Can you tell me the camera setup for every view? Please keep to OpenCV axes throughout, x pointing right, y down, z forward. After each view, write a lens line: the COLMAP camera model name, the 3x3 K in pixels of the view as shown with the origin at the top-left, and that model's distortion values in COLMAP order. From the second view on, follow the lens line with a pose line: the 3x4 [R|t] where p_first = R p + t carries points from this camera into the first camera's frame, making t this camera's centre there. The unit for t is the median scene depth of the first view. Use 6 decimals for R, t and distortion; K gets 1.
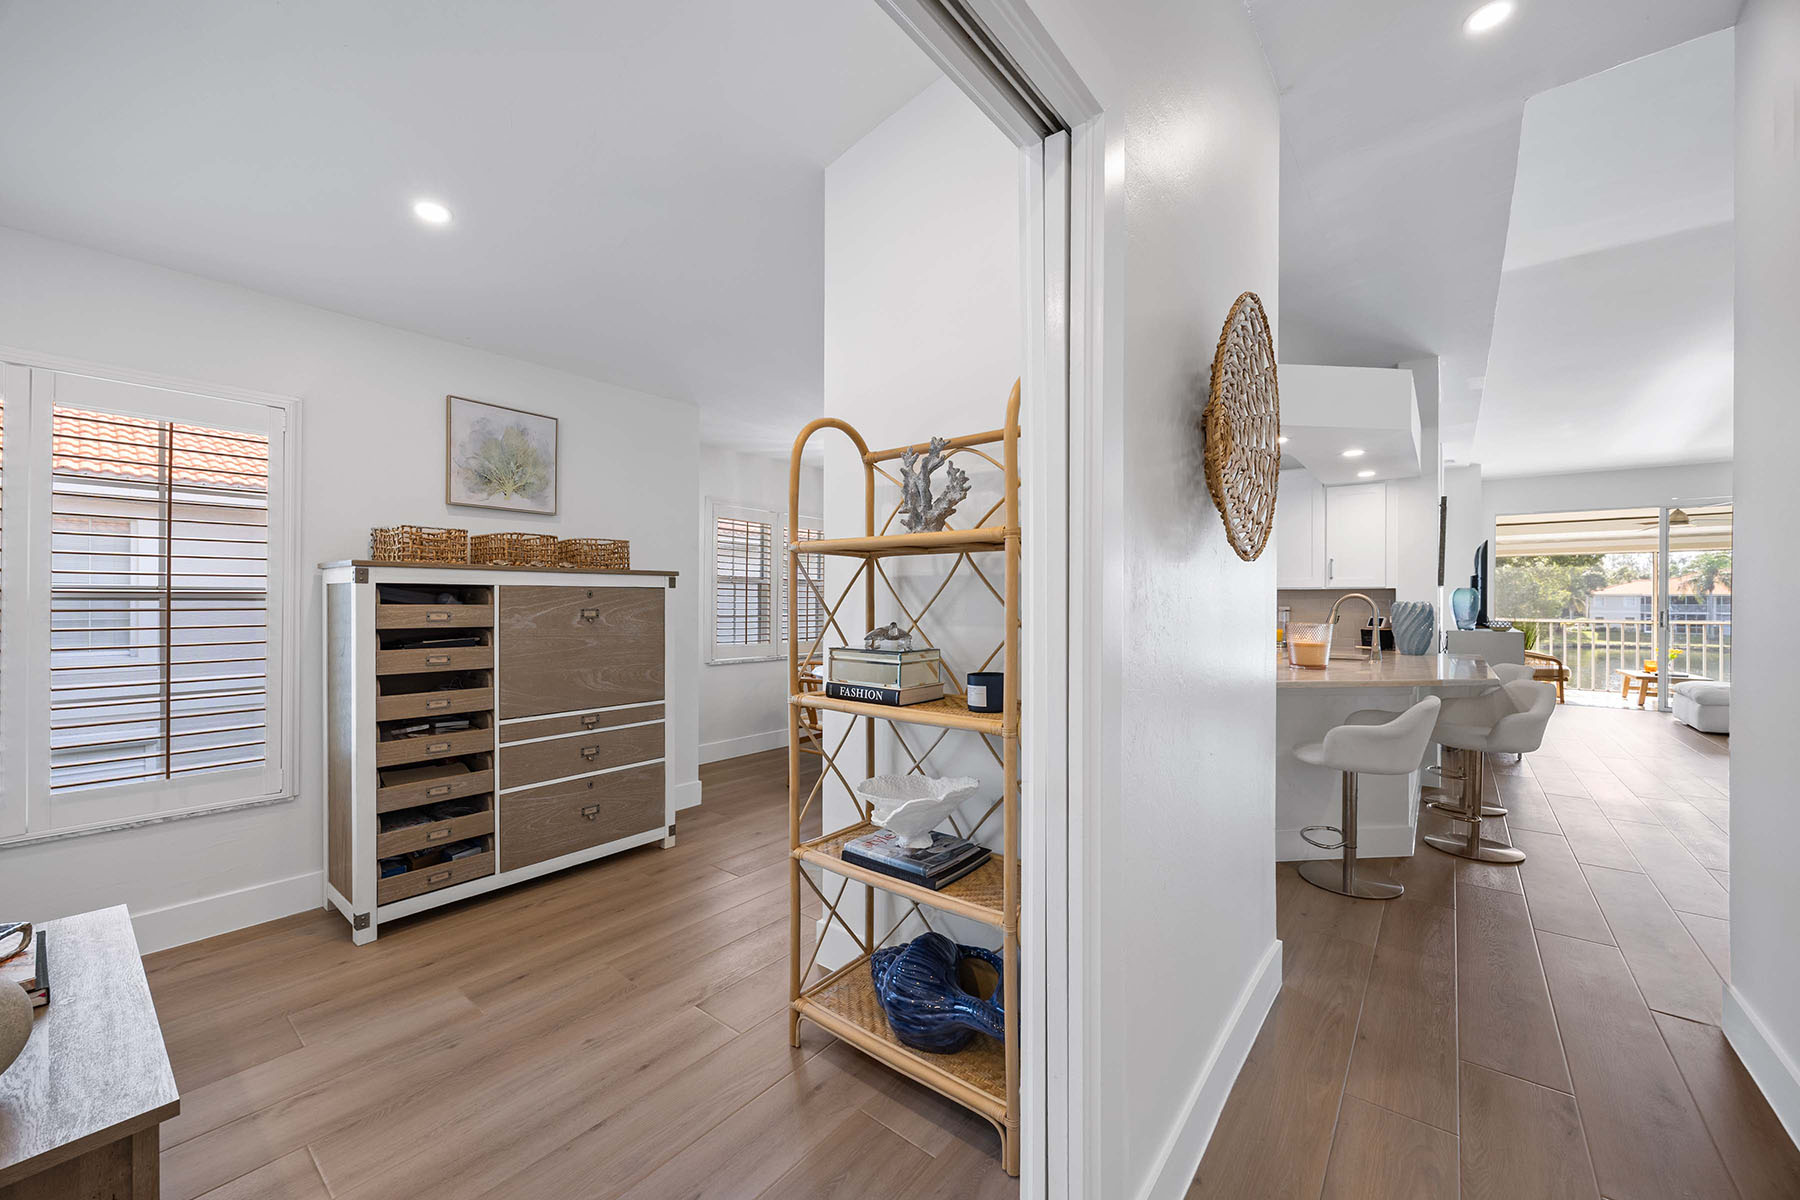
lens RADIAL K [[690.4, 0, 898.5], [0, 690.4, 605.3], [0, 0, 1]] dist [-0.001636, -0.000188]
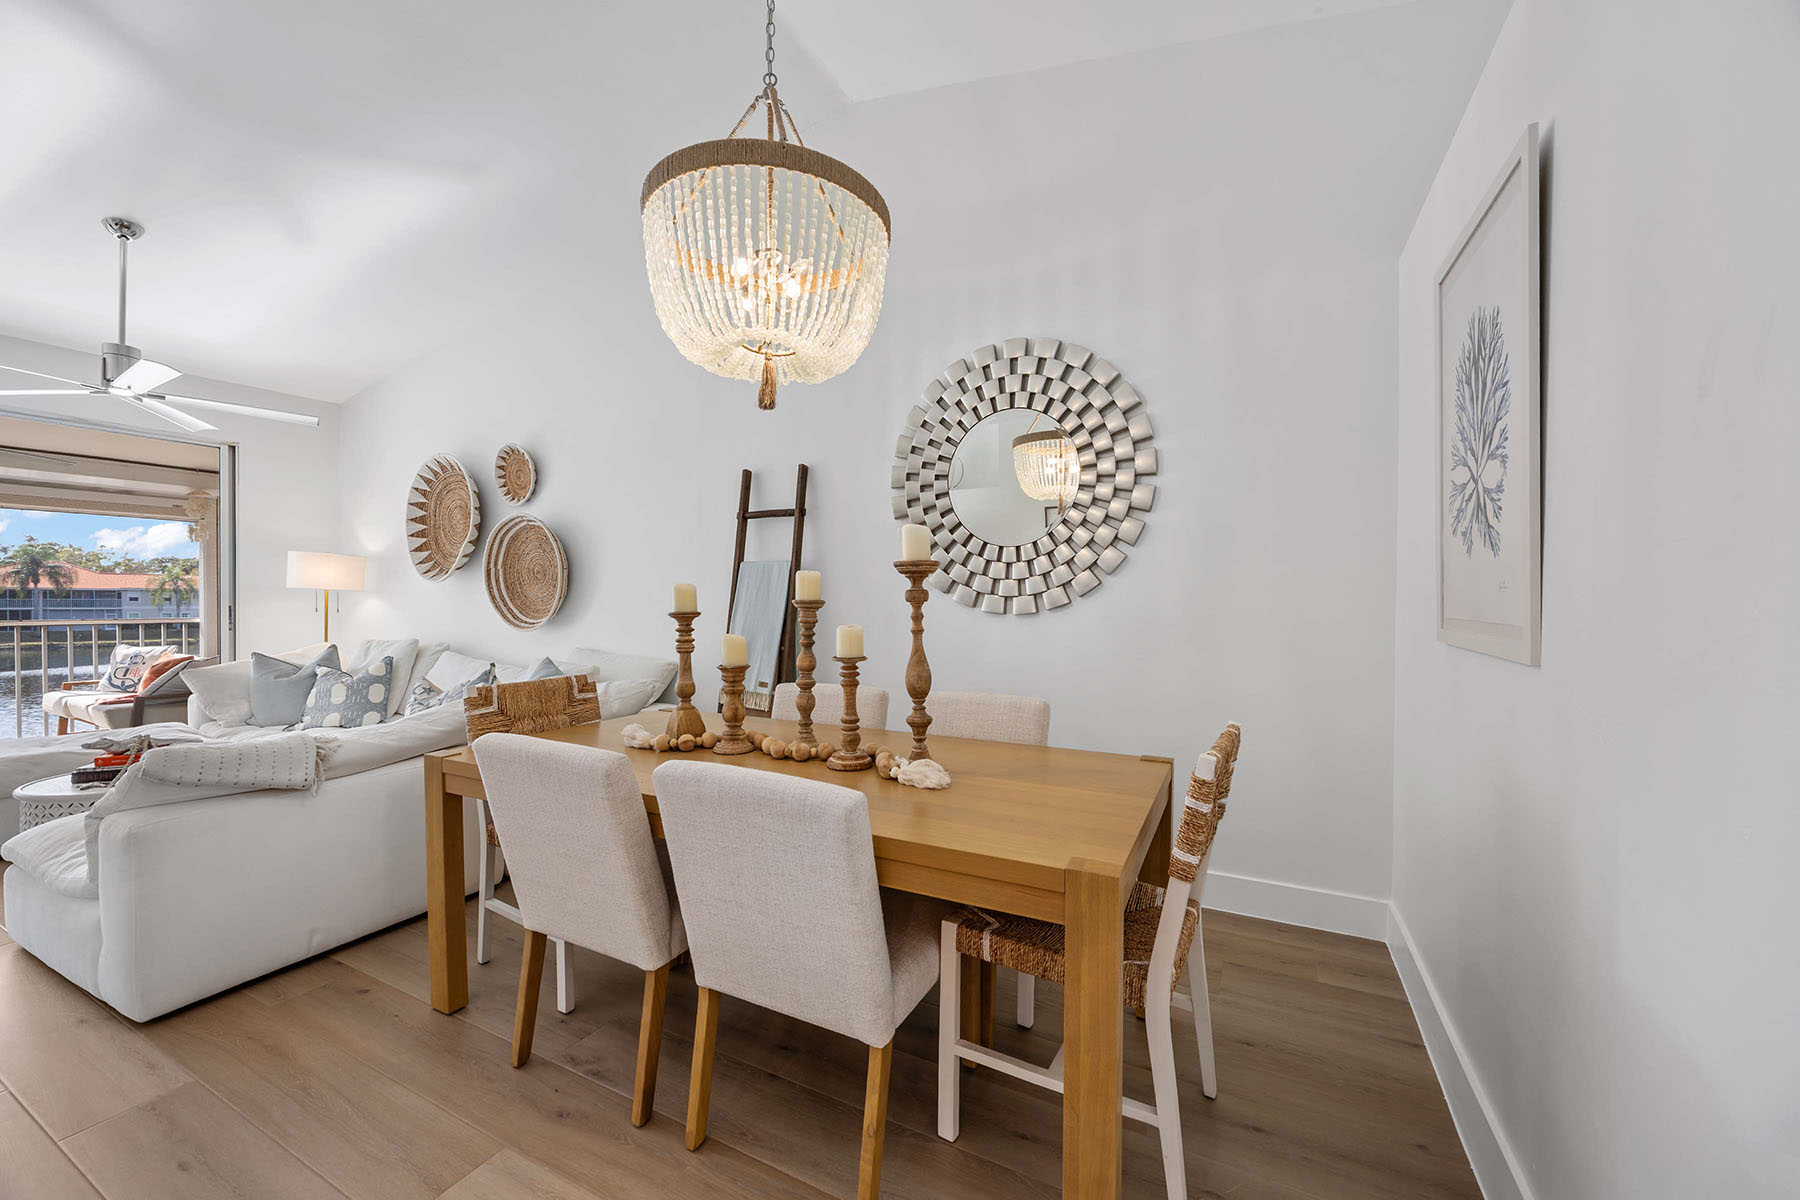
lens RADIAL K [[689.1, 0, 899.9], [0, 689.1, 609.7], [0, 0, 1]] dist [-0.002290, 0.000214]
pose [[-0.193031, -0.013036, 0.981106, 0.725885], [-0.000711, 0.999913, 0.013146, 0.005958], [-0.981192, 0.001840, -0.193023, 0.563535]]
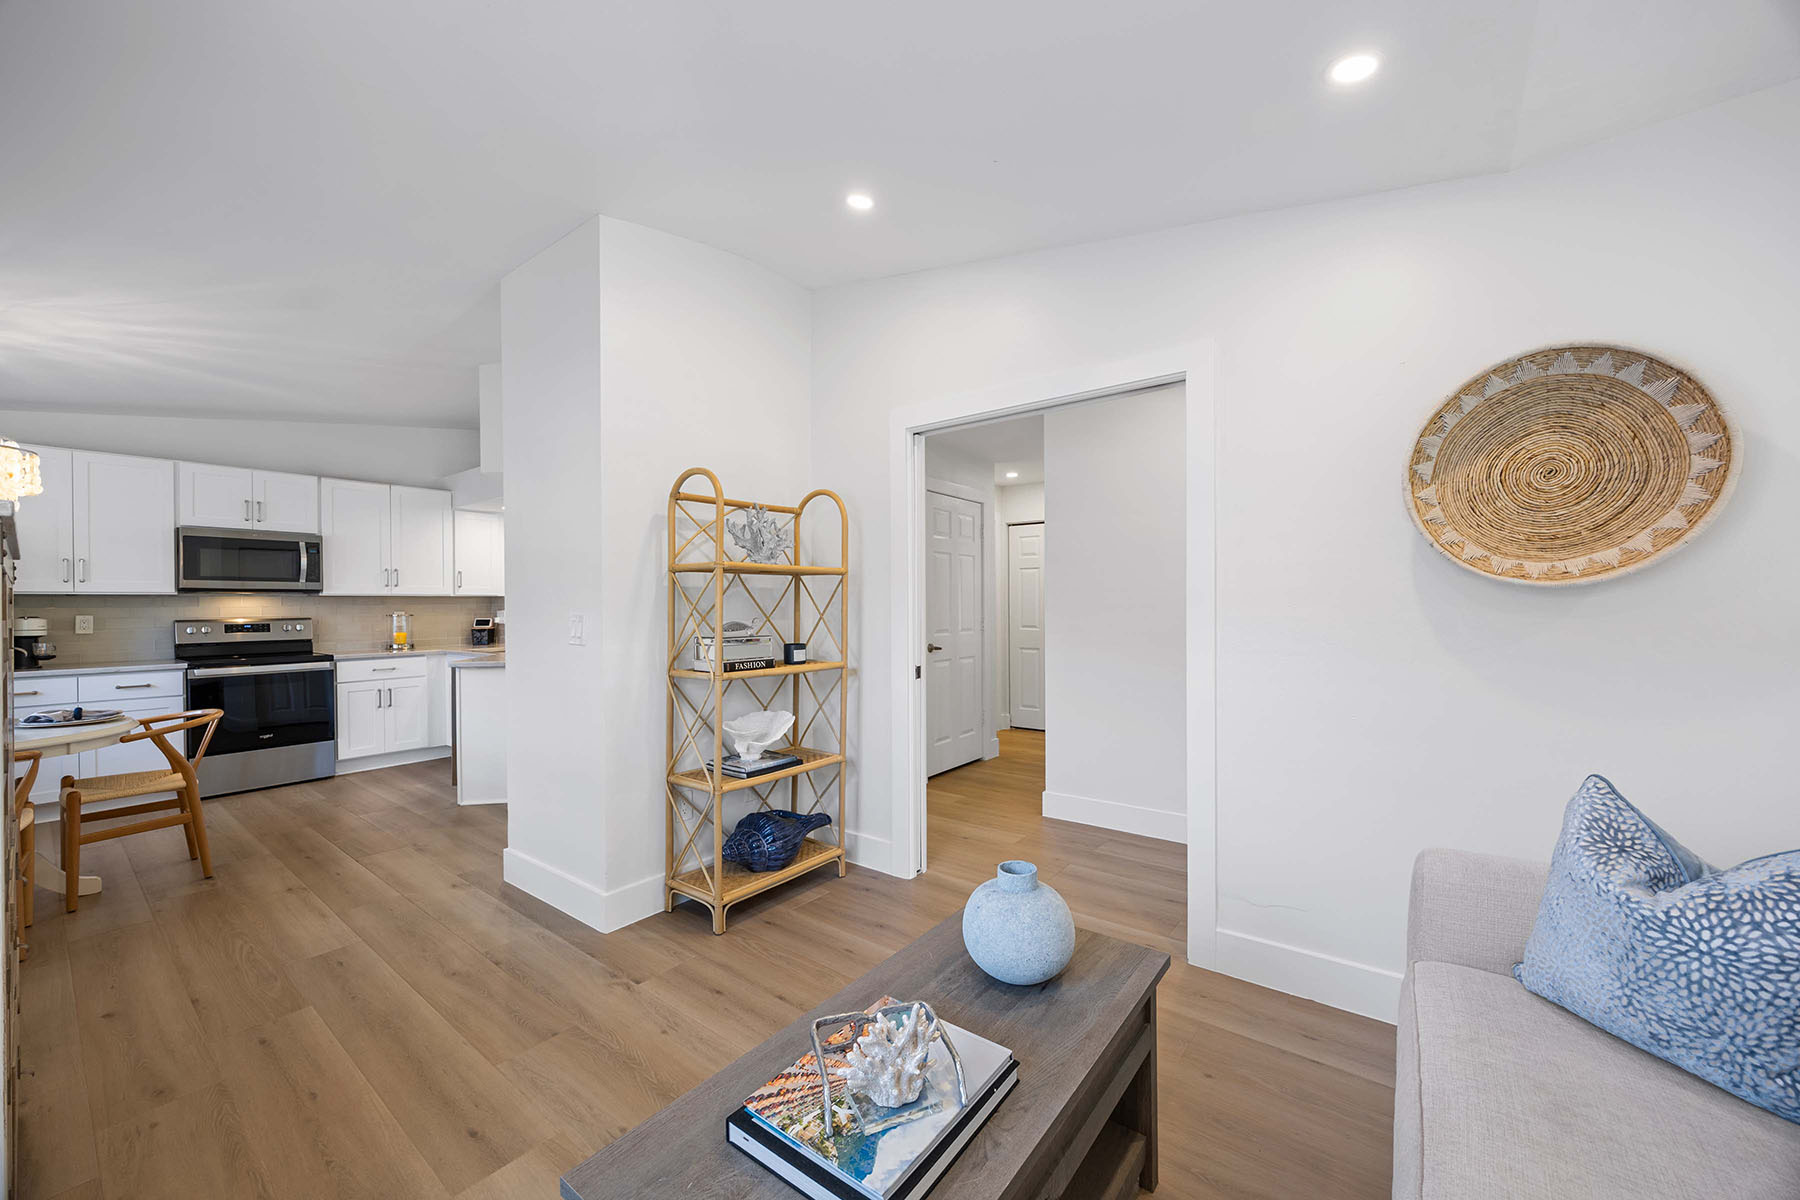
lens RADIAL K [[690.4, 0, 898.5], [0, 690.4, 605.3], [0, 0, 1]] dist [-0.001636, -0.000188]
pose [[-0.013558, -0.003482, 0.999902, -0.543061], [0.013021, 0.999909, 0.003658, -0.001737], [-0.999823, 0.013070, -0.013511, 0.239617]]
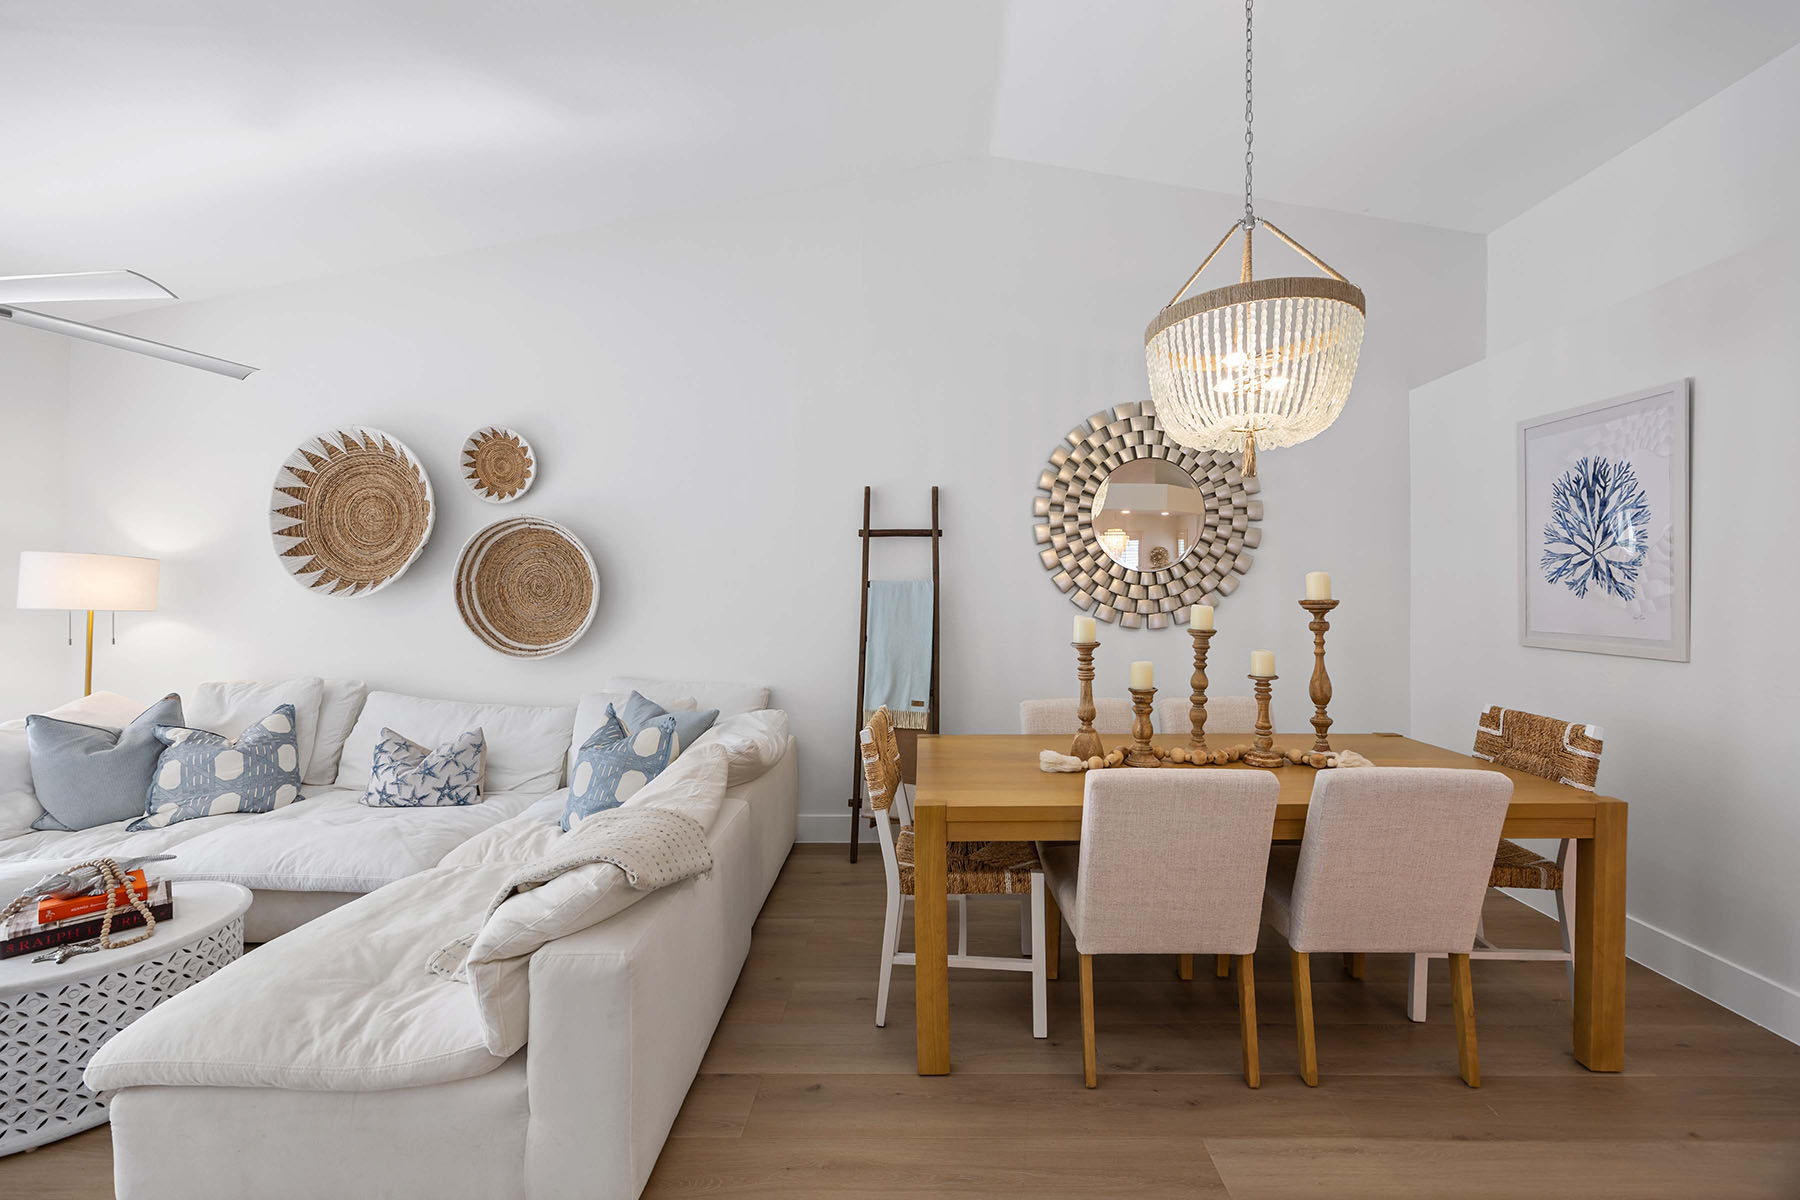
lens RADIAL K [[697.3, 0, 927.3], [0, 697.3, 594.7], [0, 0, 1]] dist [-0.002916, -0.000332]
pose [[-0.612895, 0.003773, 0.790156, 0.855791], [0.007273, 0.999973, 0.000866, -0.018547], [-0.790131, 0.006278, -0.612906, 0.956657]]
